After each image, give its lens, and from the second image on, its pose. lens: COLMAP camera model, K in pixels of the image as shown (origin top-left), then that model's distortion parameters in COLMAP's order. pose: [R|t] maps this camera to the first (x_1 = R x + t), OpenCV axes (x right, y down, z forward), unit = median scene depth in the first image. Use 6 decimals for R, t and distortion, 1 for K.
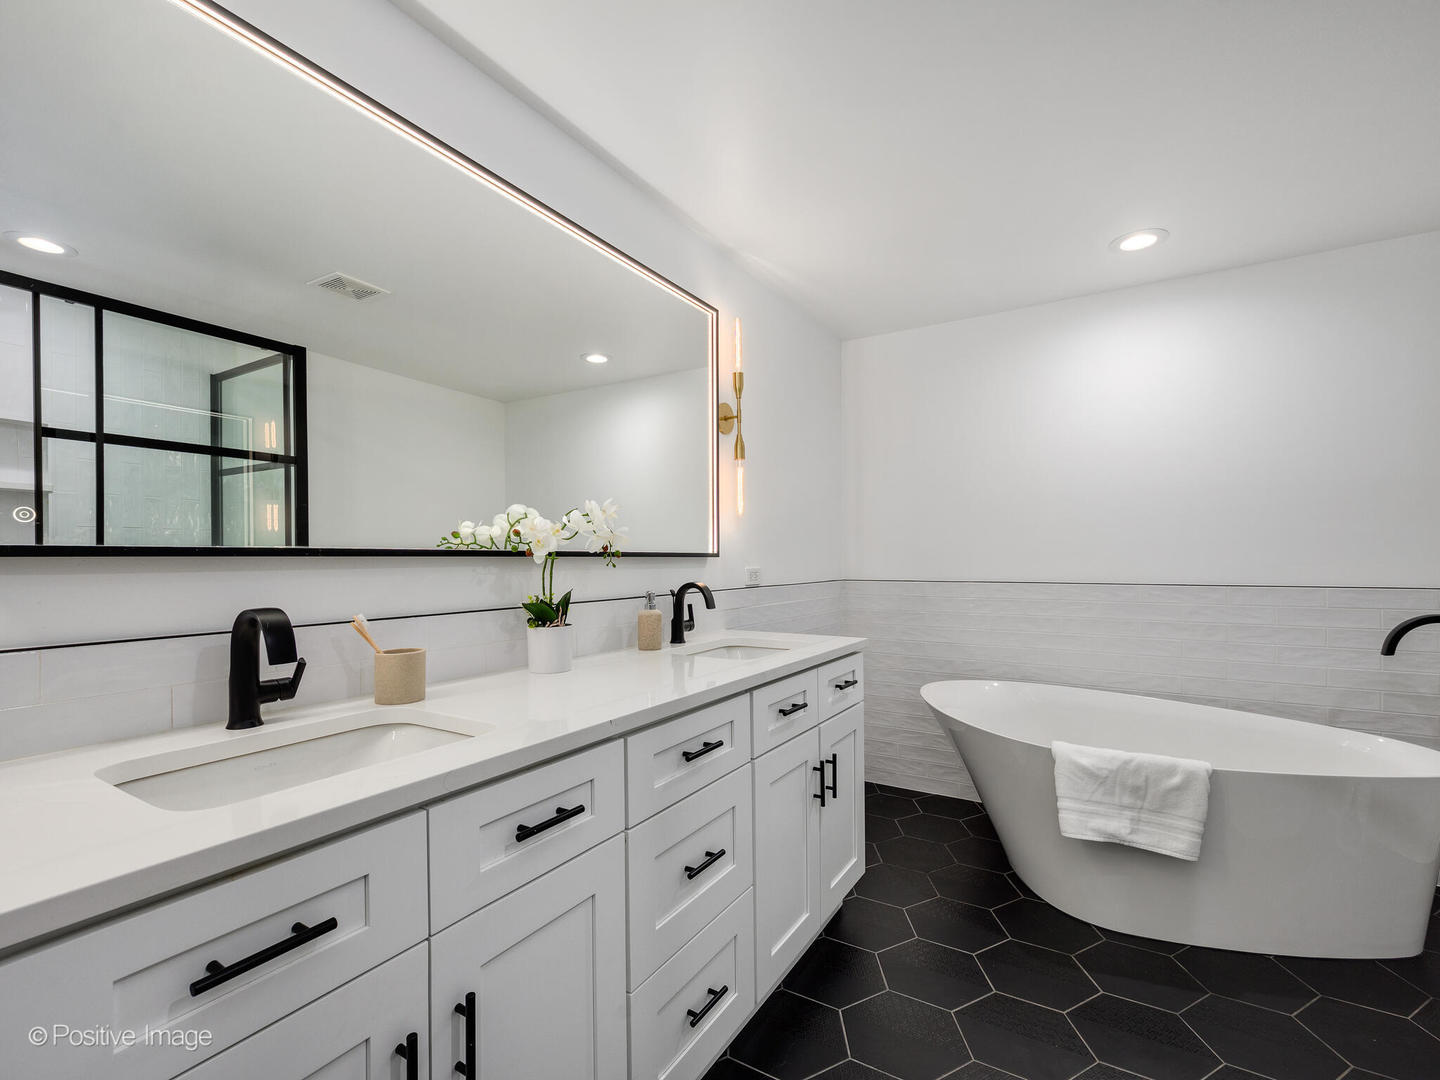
lens RADIAL K [[682.1, 0, 725.5], [0, 682.1, 549.1], [0, 0, 1]] dist [0.012473, -0.000111]
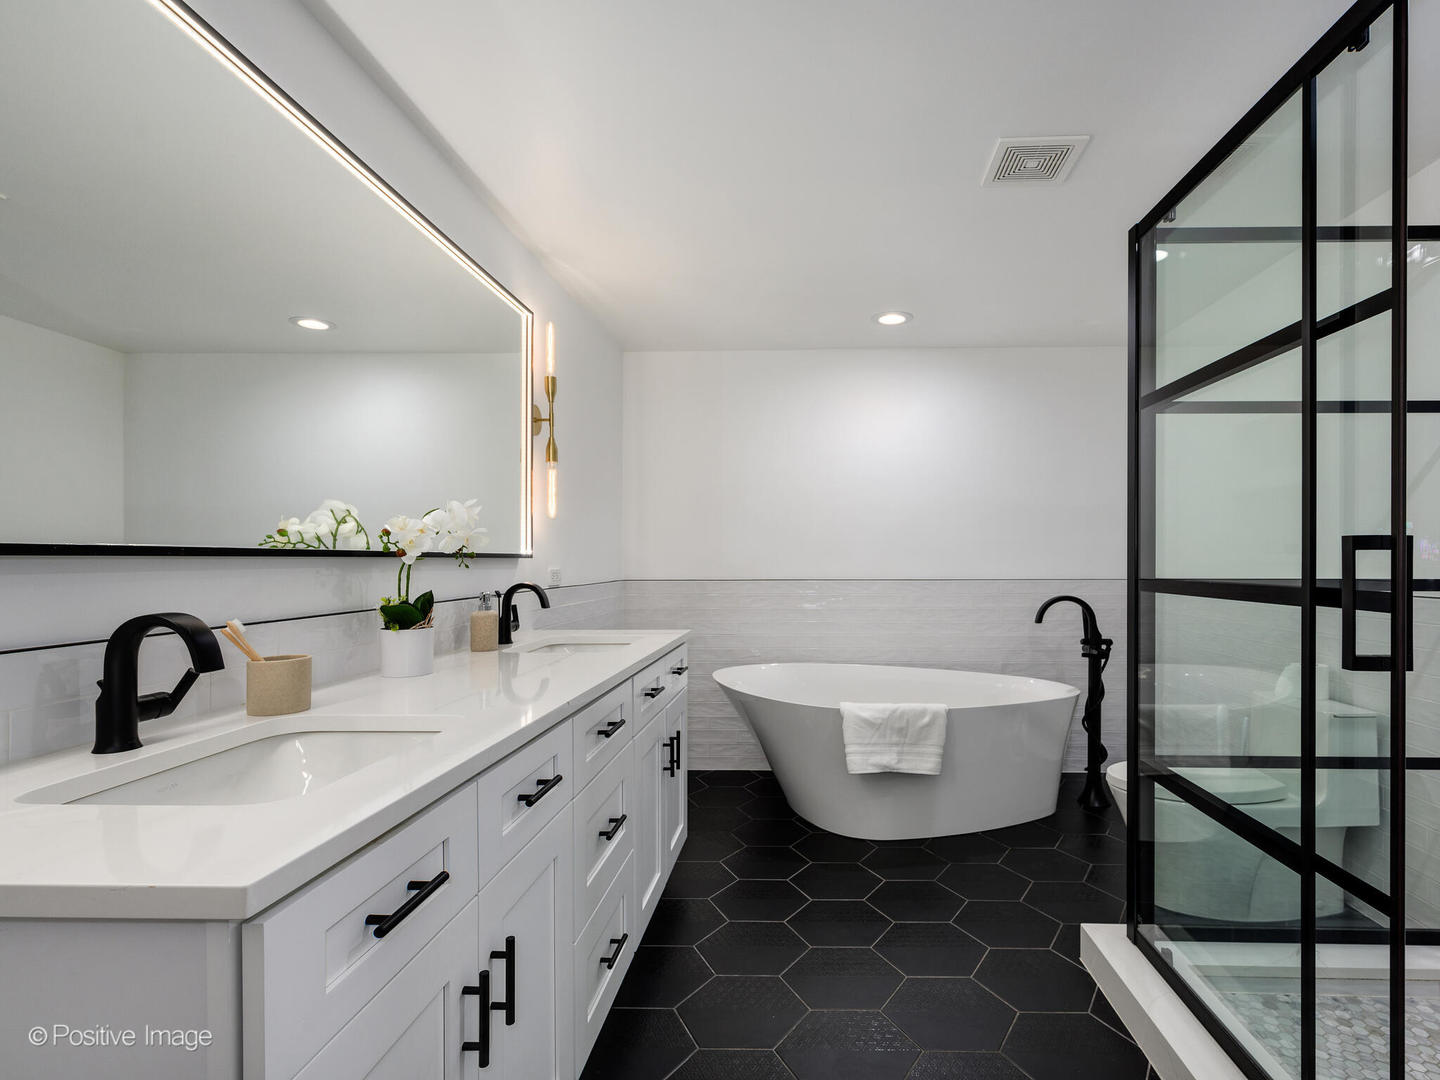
lens RADIAL K [[723.6, 0, 733.8], [0, 723.6, 552.7], [0, 0, 1]] dist [0.016289, -0.008109]
pose [[0.901051, 0.006211, 0.433668, -0.297044], [-0.007537, 0.999971, 0.001338, 0.000128], [-0.433647, -0.004474, 0.901072, -0.134495]]
